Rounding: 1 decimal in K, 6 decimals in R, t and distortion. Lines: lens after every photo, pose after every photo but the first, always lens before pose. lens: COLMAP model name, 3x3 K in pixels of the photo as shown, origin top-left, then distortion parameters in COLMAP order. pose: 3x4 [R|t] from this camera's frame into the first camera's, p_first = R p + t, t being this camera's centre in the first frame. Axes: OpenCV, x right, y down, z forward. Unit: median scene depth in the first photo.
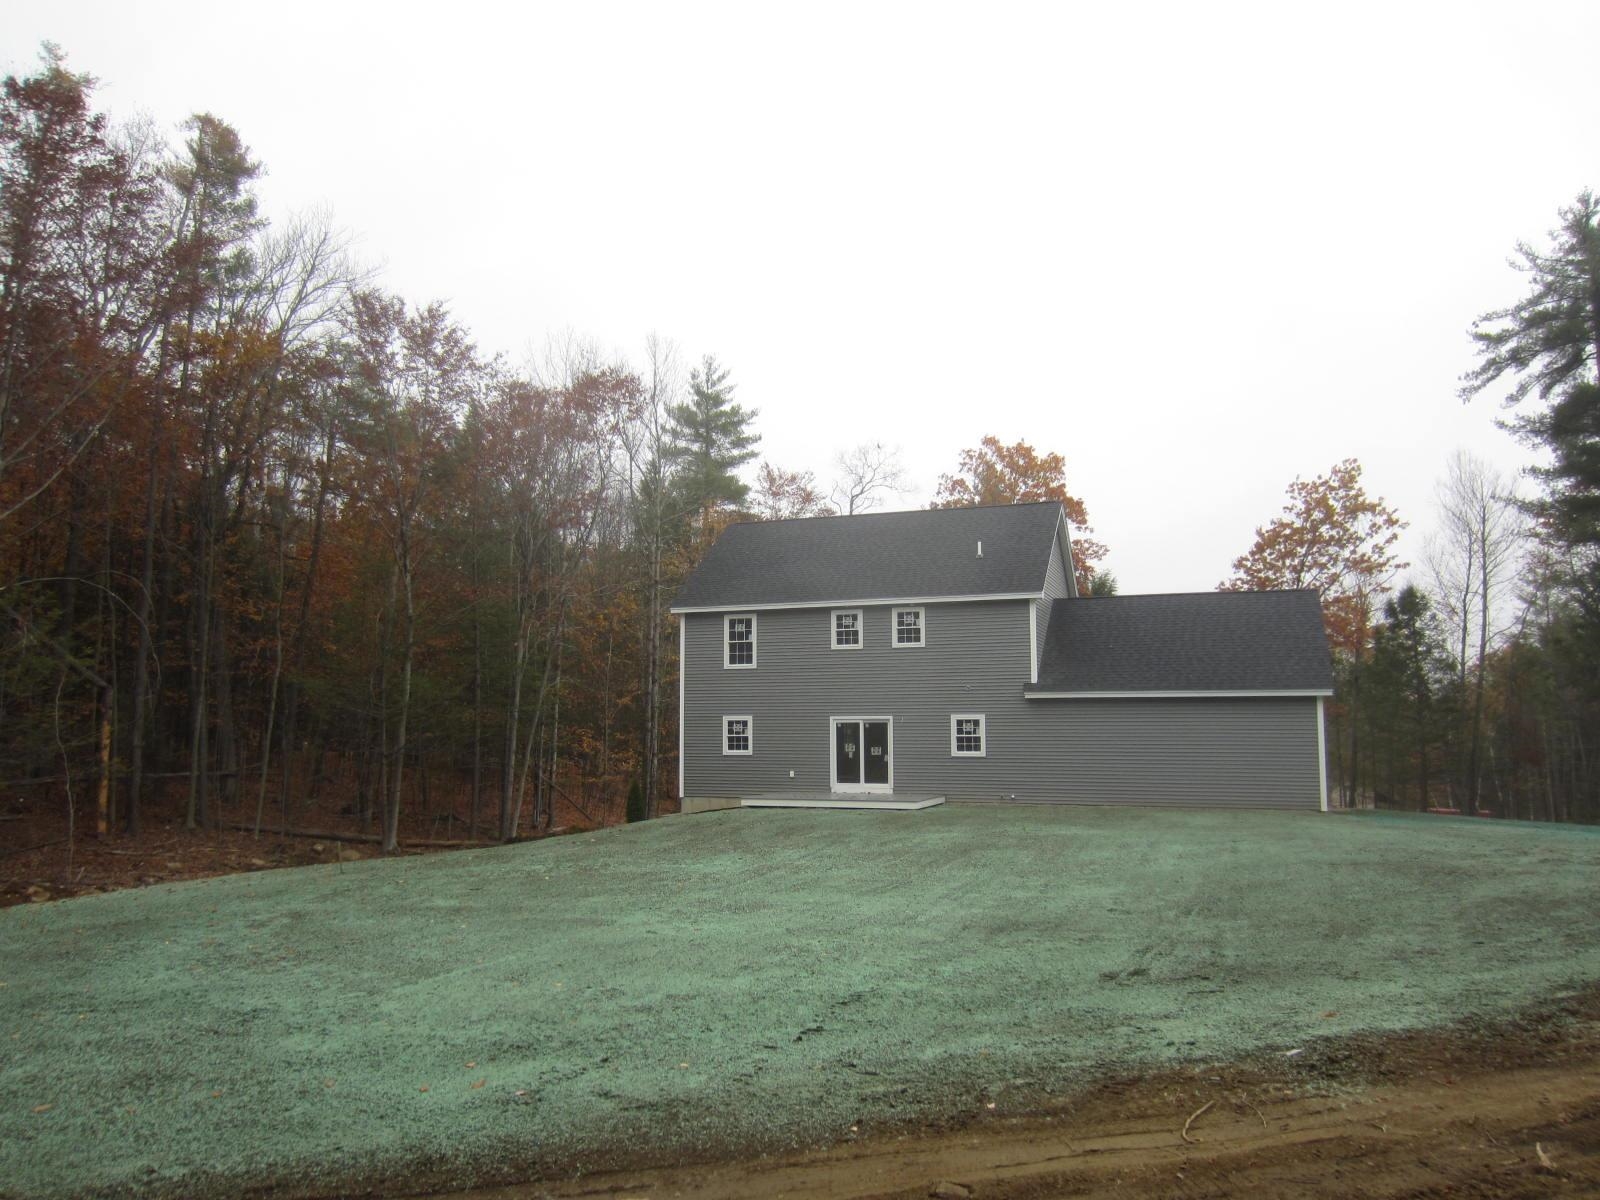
lens RADIAL K [[1134.4, 0, 807.1], [0, 1134.4, 598.2], [0, 0, 1]] dist [-0.020399, -0.004257]
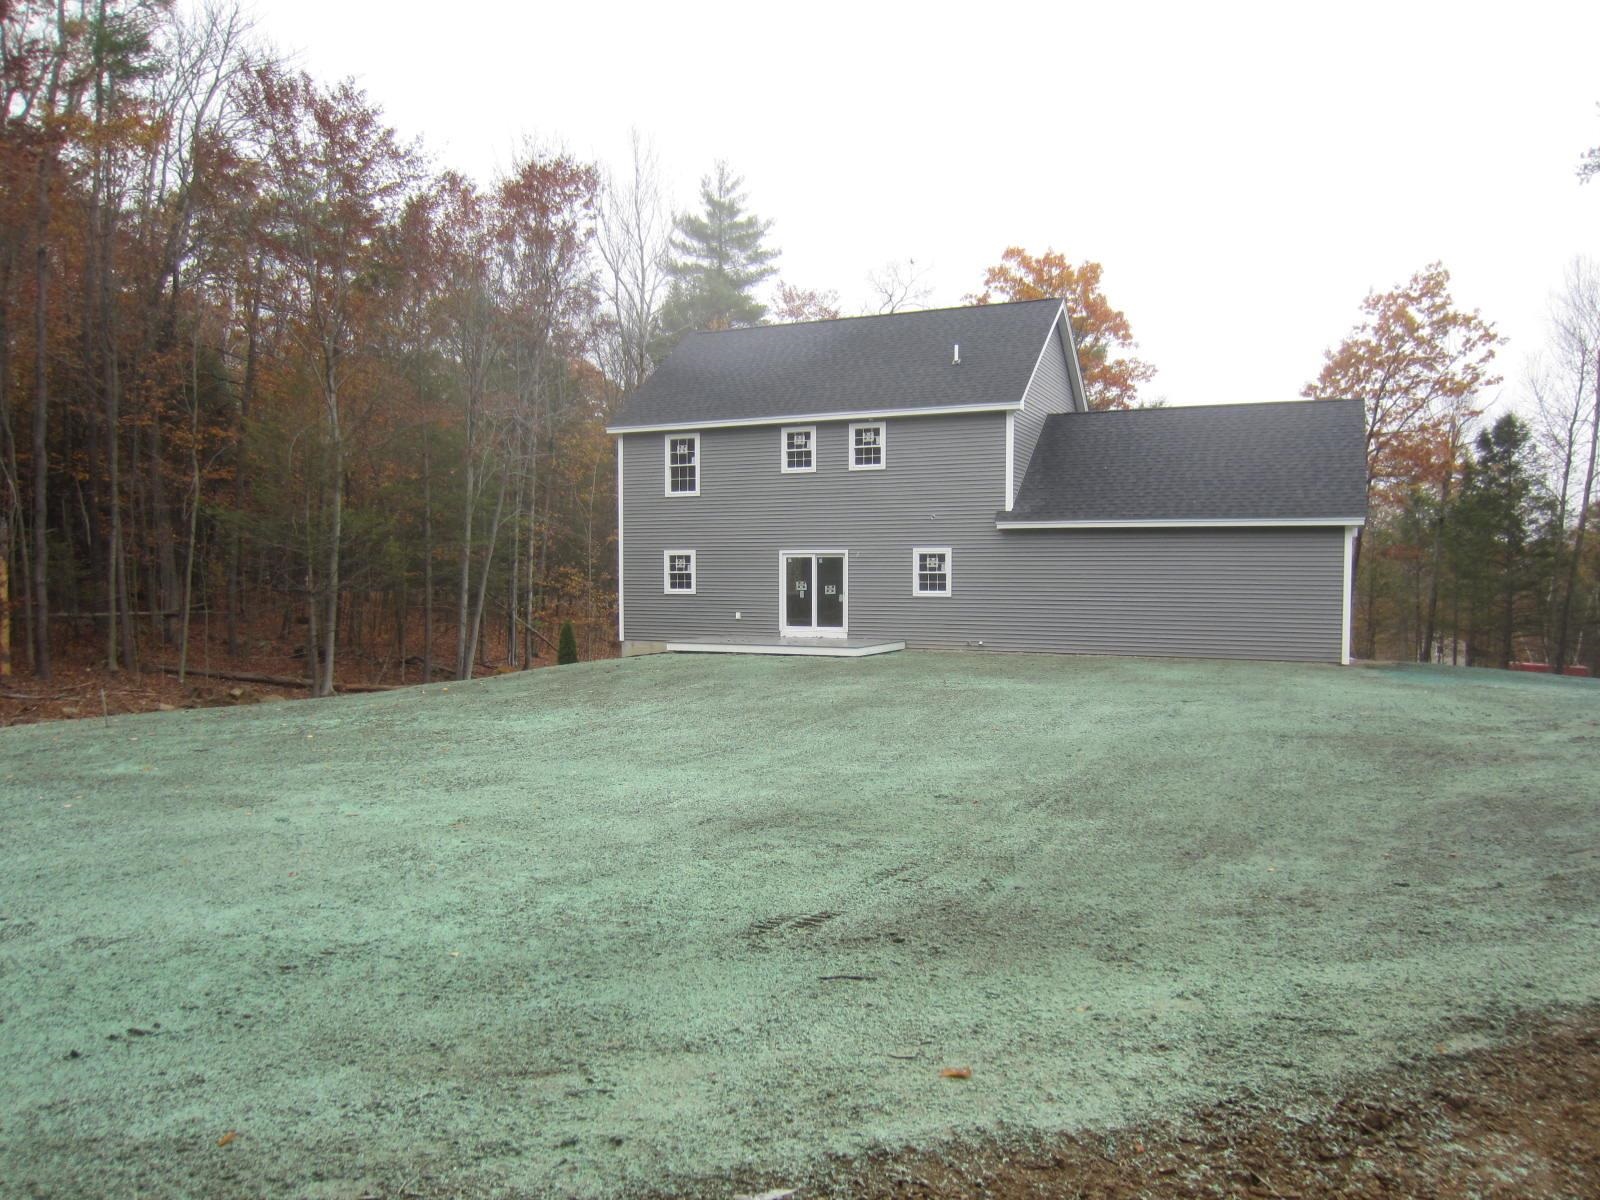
lens RADIAL K [[1156.5, 0, 800.0], [0, 1156.5, 600.0], [0, 0, 1]] dist [-0.041913, 0.039421]
pose [[0.997540, 0.005441, -0.069886, 0.093672], [0.004174, 0.990605, 0.136694, 0.019678], [0.069973, -0.136649, 0.988145, 0.113272]]
